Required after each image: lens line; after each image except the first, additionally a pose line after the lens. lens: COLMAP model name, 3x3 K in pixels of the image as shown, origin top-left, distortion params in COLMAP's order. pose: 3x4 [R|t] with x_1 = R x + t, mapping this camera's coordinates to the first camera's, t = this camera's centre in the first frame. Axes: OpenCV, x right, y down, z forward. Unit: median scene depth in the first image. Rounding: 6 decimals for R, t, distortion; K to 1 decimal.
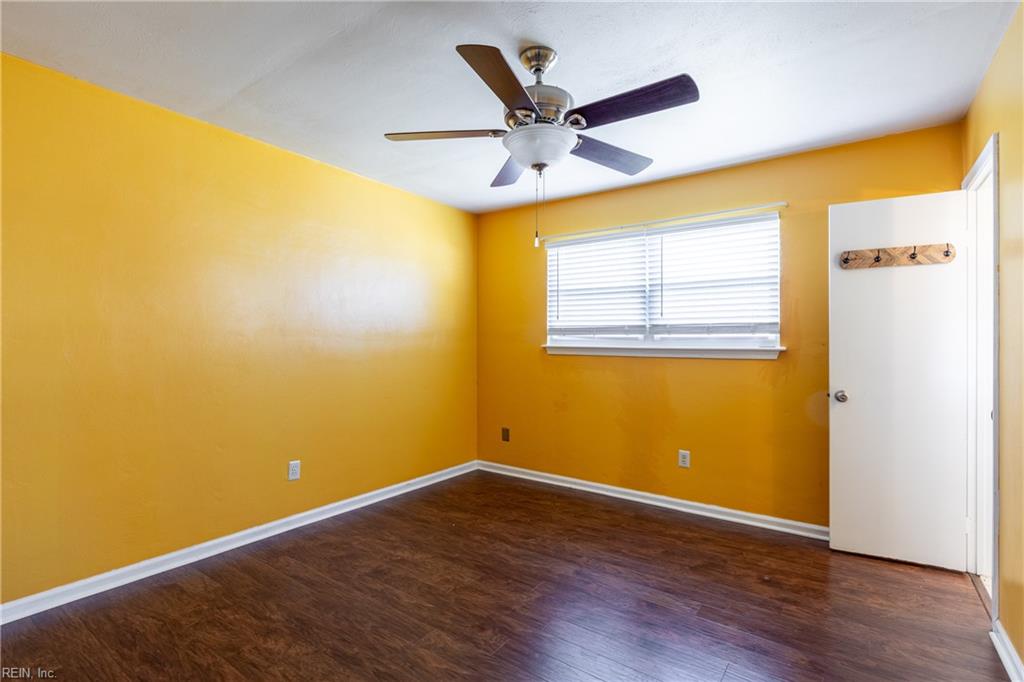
lens RADIAL K [[477.7, 0, 513.7], [0, 477.7, 344.9], [0, 0, 1]] dist [0.002341, 0.000305]
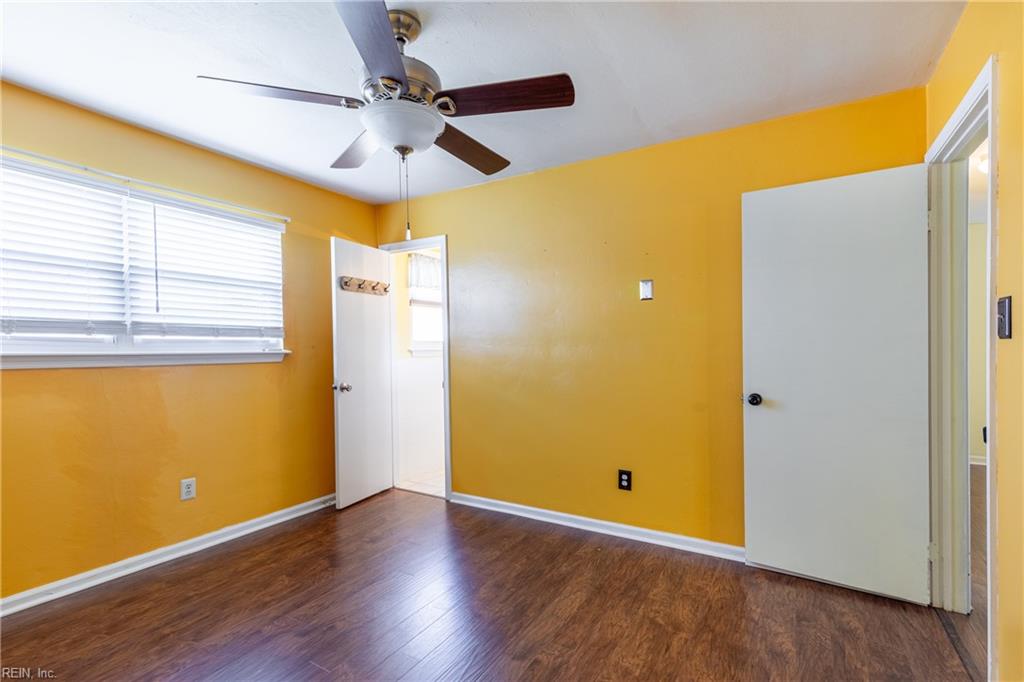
lens RADIAL K [[474.1, 0, 513.6], [0, 474.1, 342.2], [0, 0, 1]] dist [0.000588, 0.000247]
pose [[-0.088905, 0.005523, 0.996025, -0.552806], [0.003385, 0.999981, -0.005243, -0.006351], [-0.996034, 0.002905, -0.088922, 0.572503]]
